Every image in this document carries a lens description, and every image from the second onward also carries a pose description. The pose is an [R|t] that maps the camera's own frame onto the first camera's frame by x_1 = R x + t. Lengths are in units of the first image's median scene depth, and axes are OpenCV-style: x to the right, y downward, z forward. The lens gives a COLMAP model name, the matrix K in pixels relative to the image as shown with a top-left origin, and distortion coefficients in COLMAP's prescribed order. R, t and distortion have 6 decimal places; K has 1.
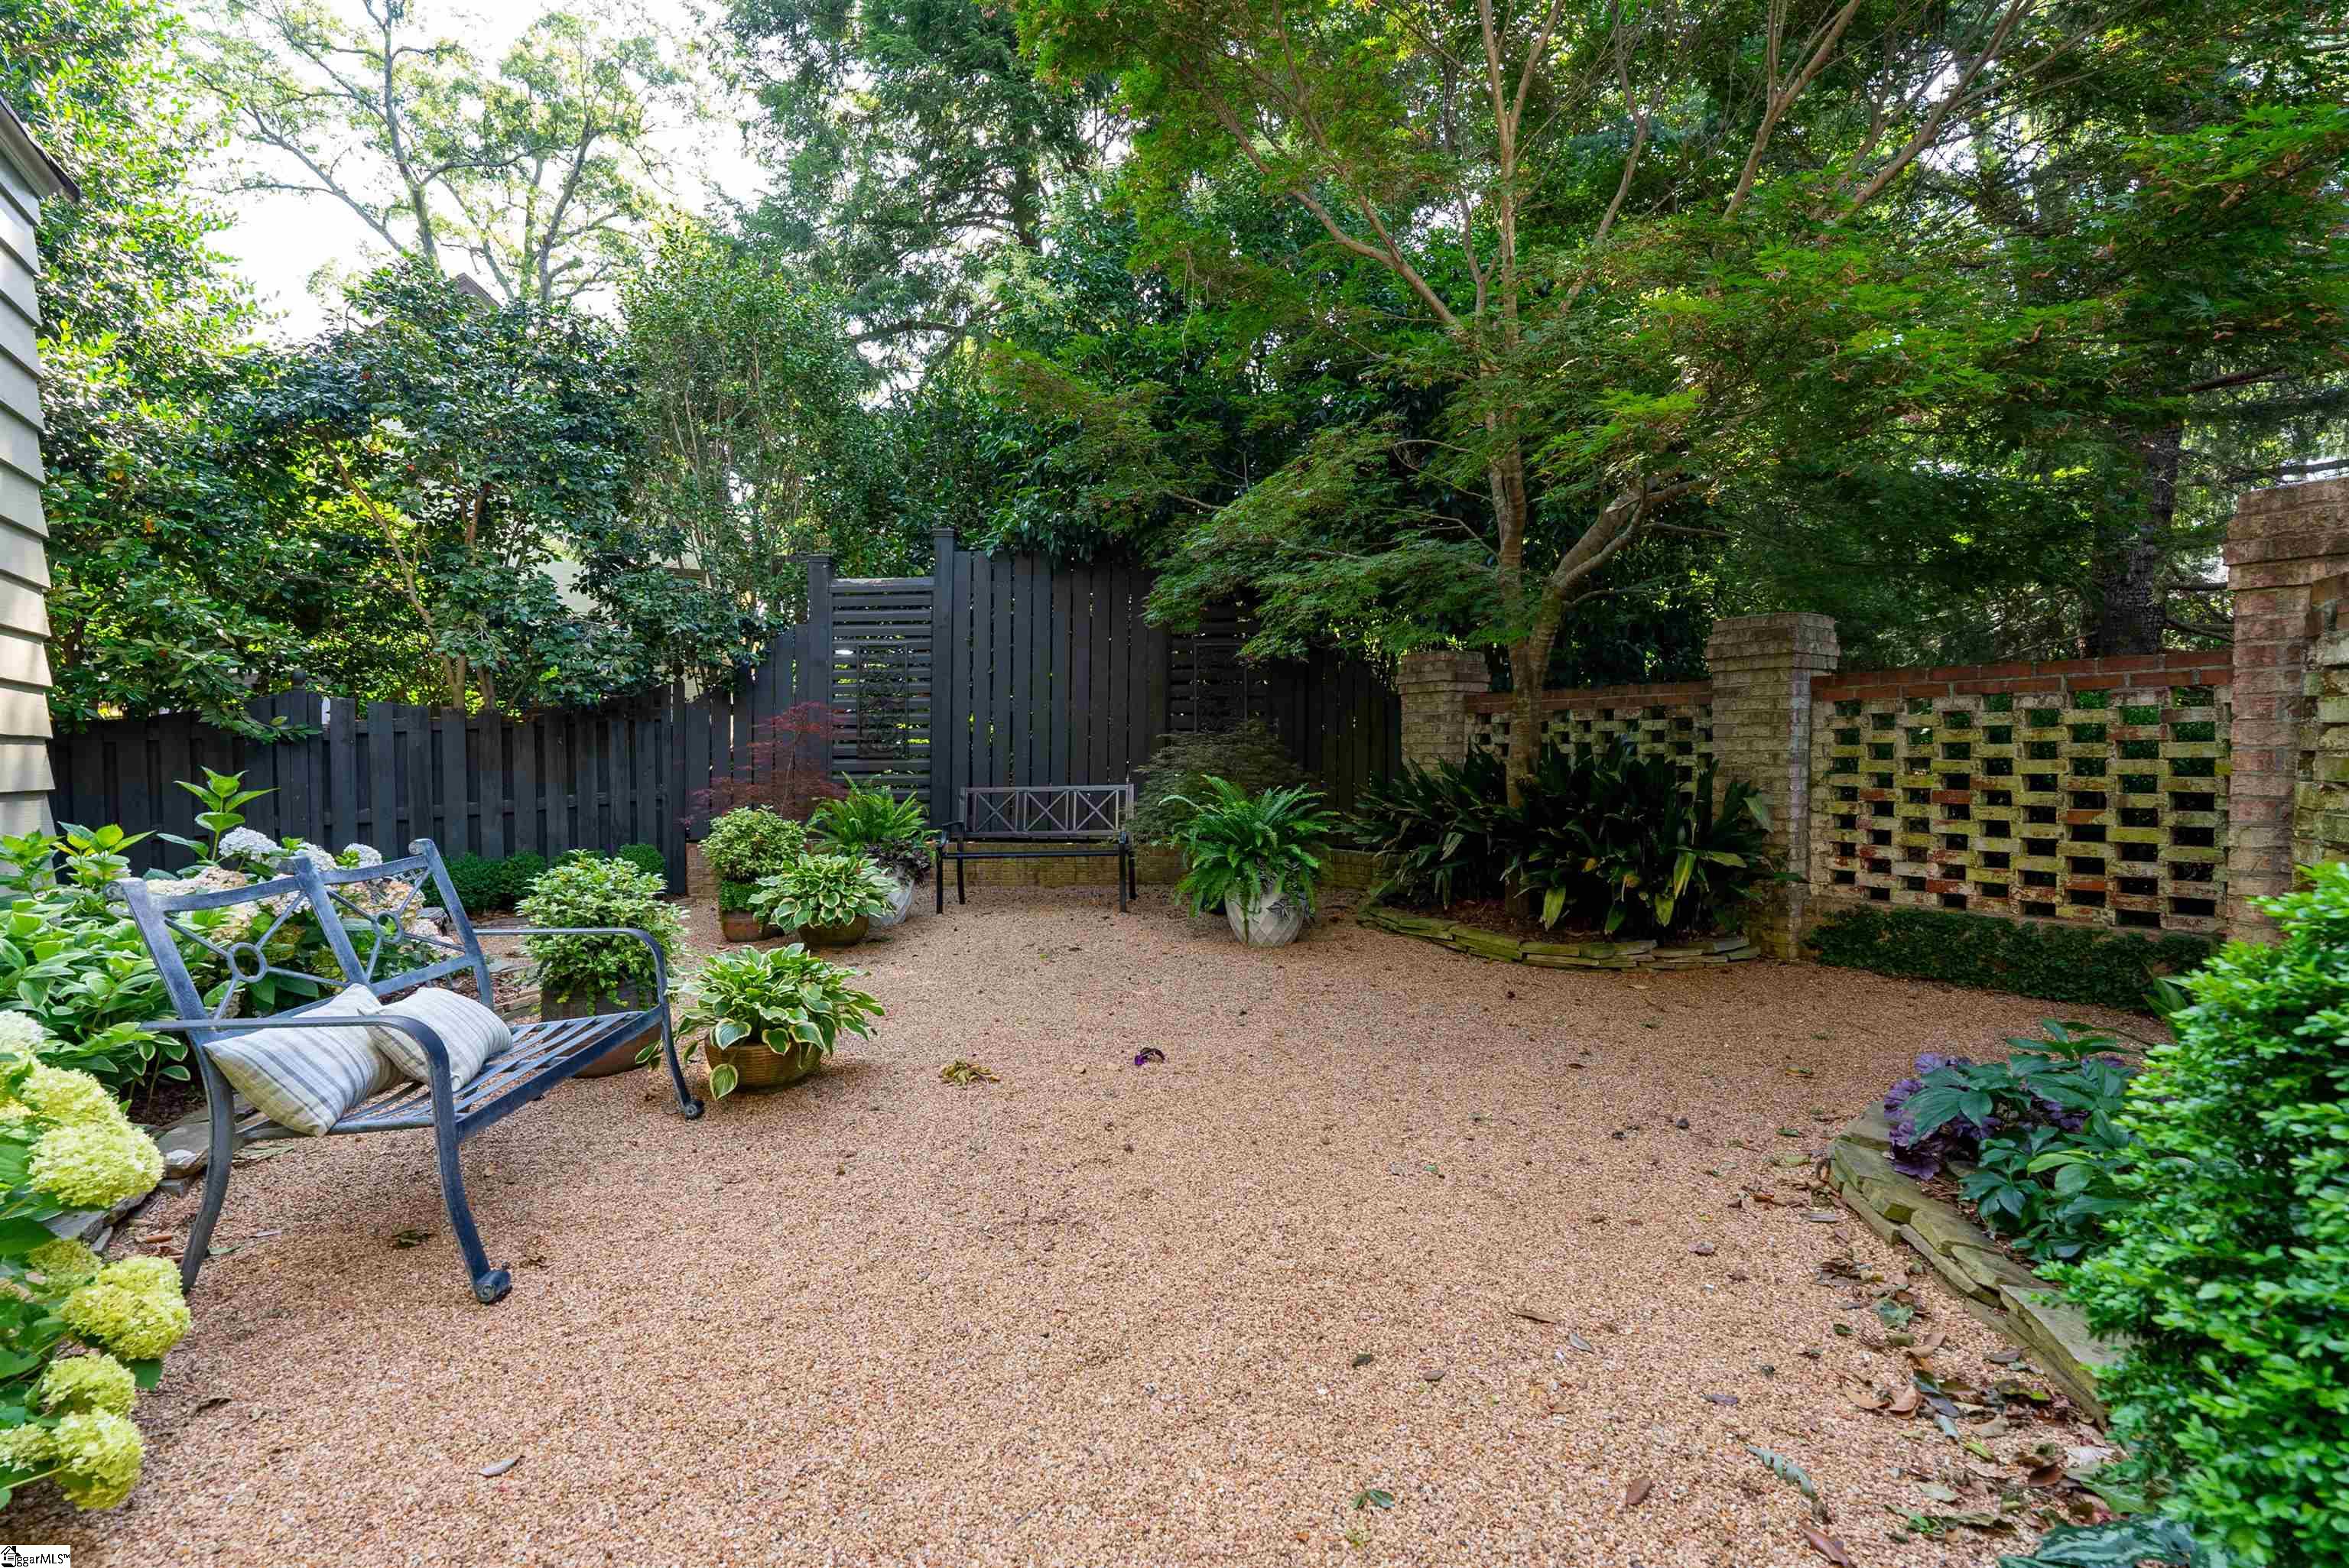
lens RADIAL K [[1057.1, 0, 1174.3], [0, 1057.1, 779.6], [0, 0, 1]] dist [-0.000021, -0.000004]
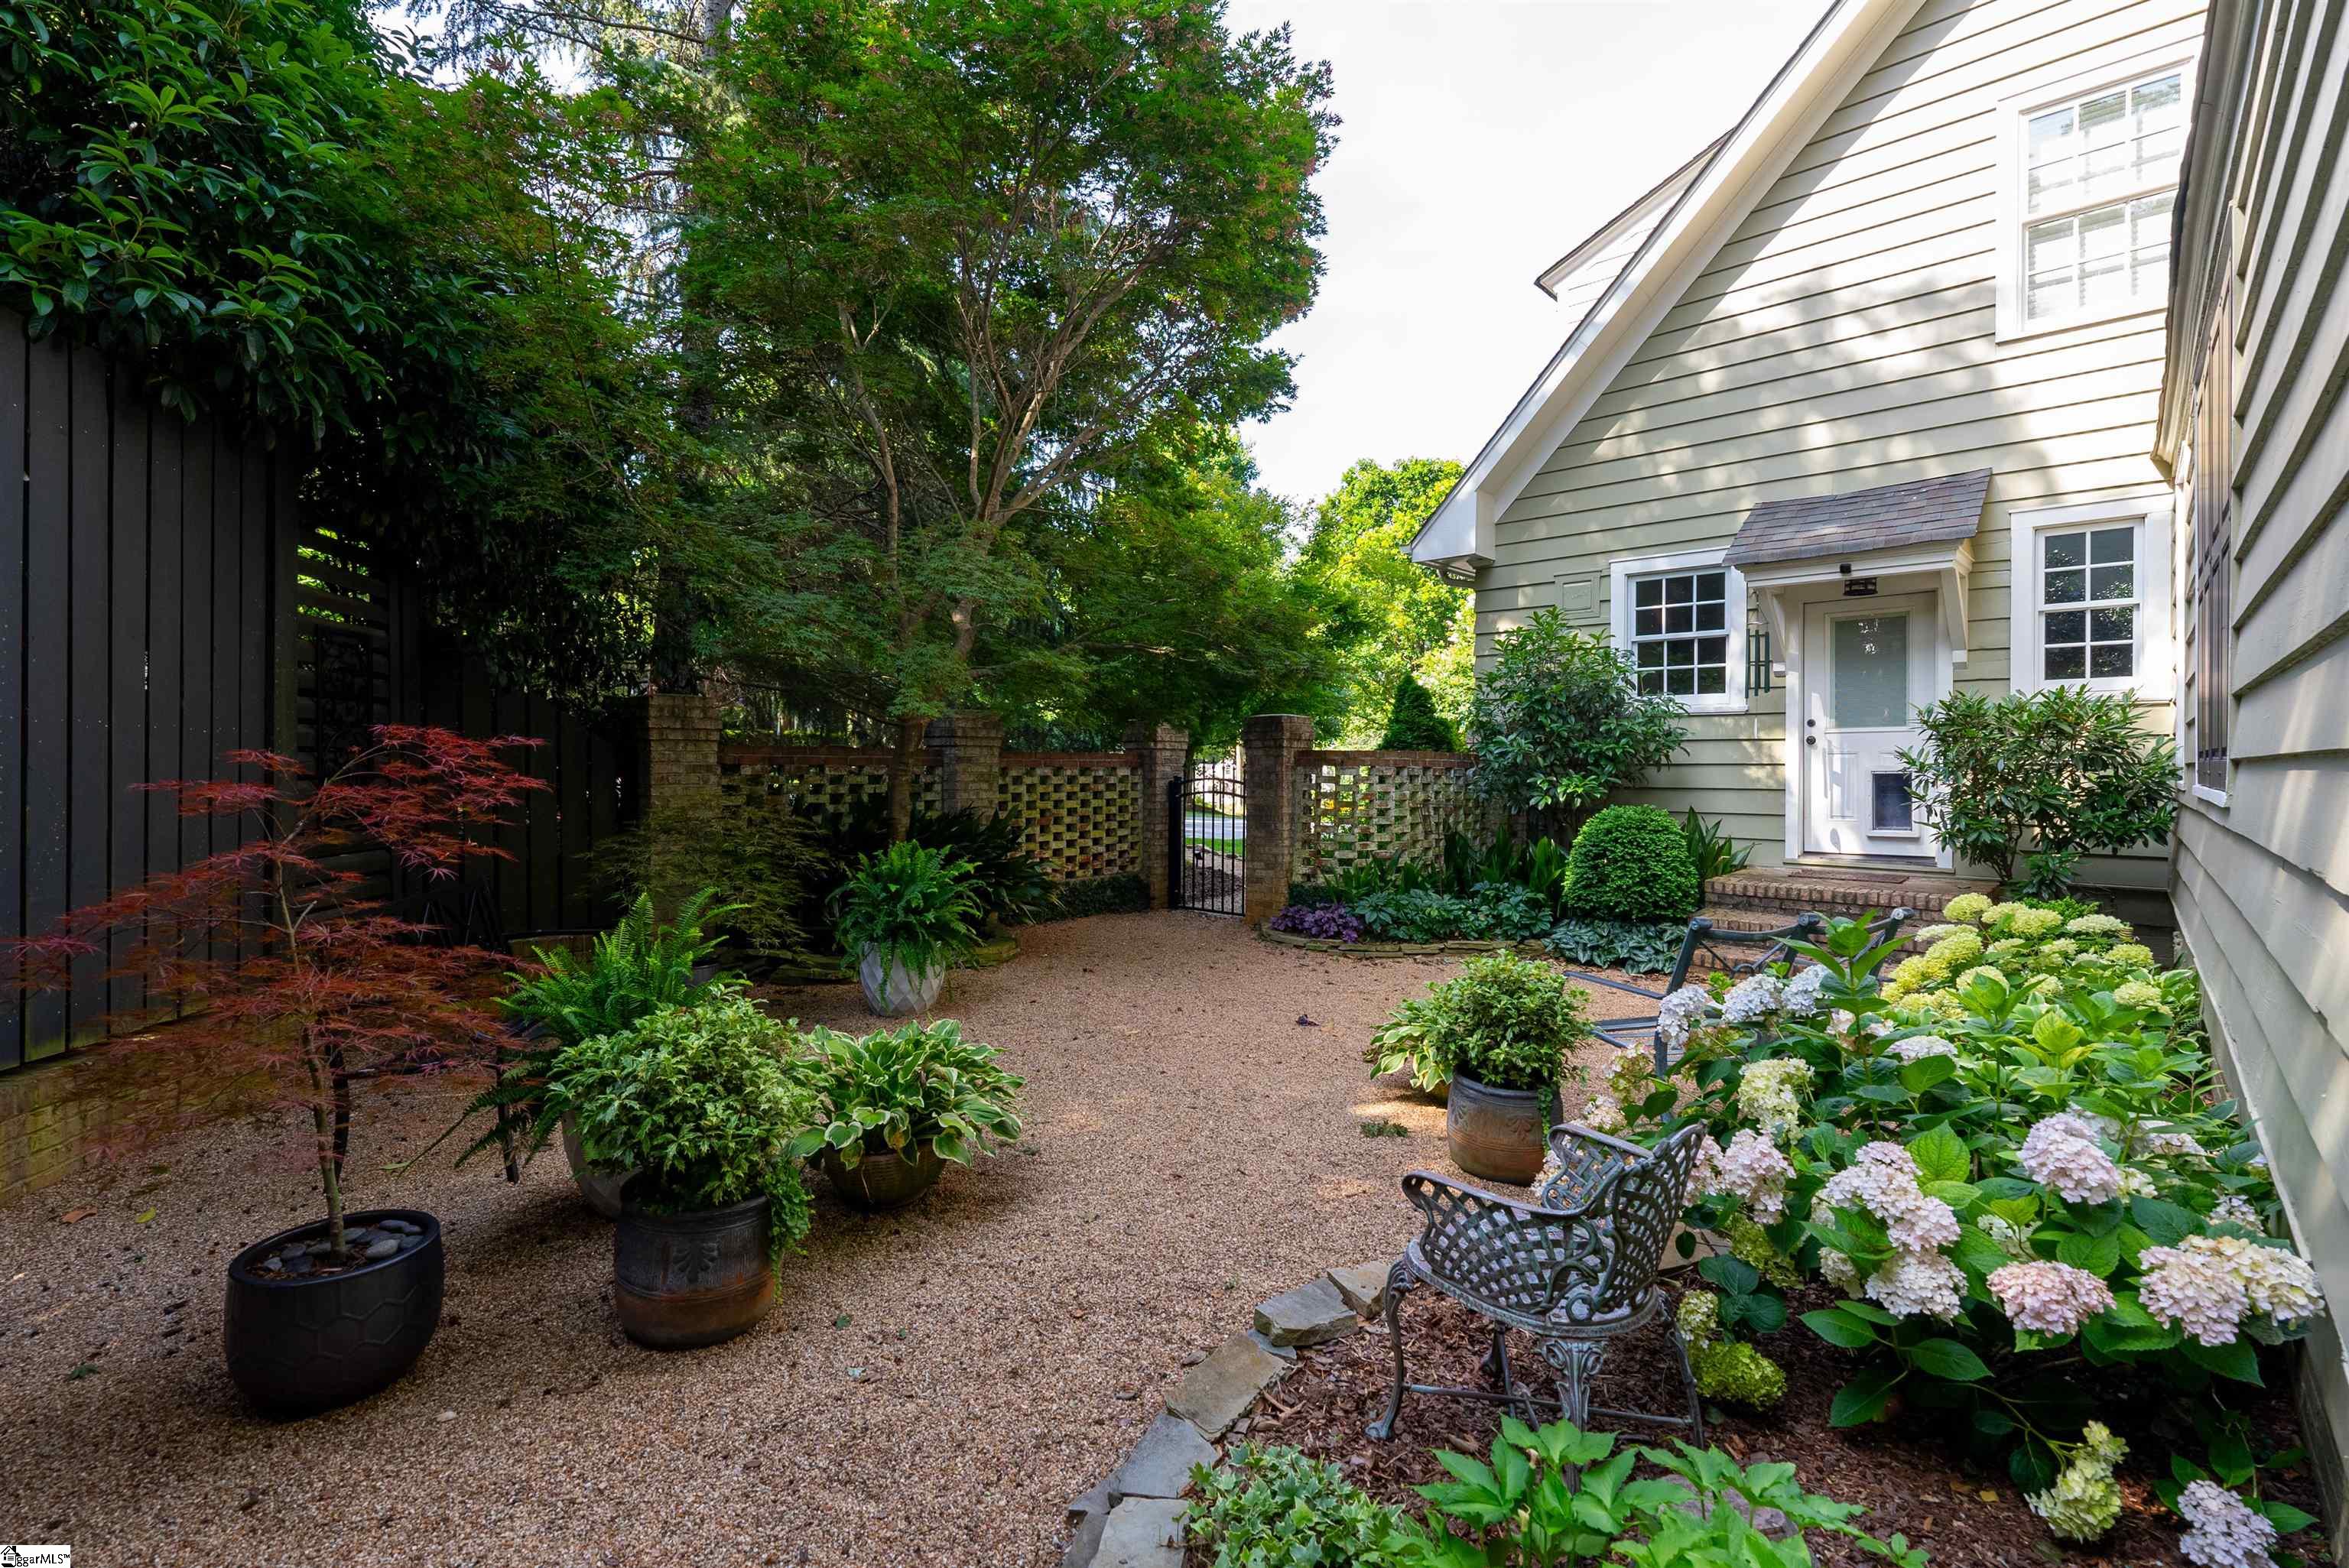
lens RADIAL K [[1057.1, 0, 1174.7], [0, 1057.1, 776.6], [0, 0, 1]] dist [-0.000021, -0.000004]
pose [[-0.267615, -0.002348, 0.963523, -1.221348], [0.028138, 0.999551, 0.010251, -0.082291], [-0.963115, 0.029855, -0.267429, 1.385237]]
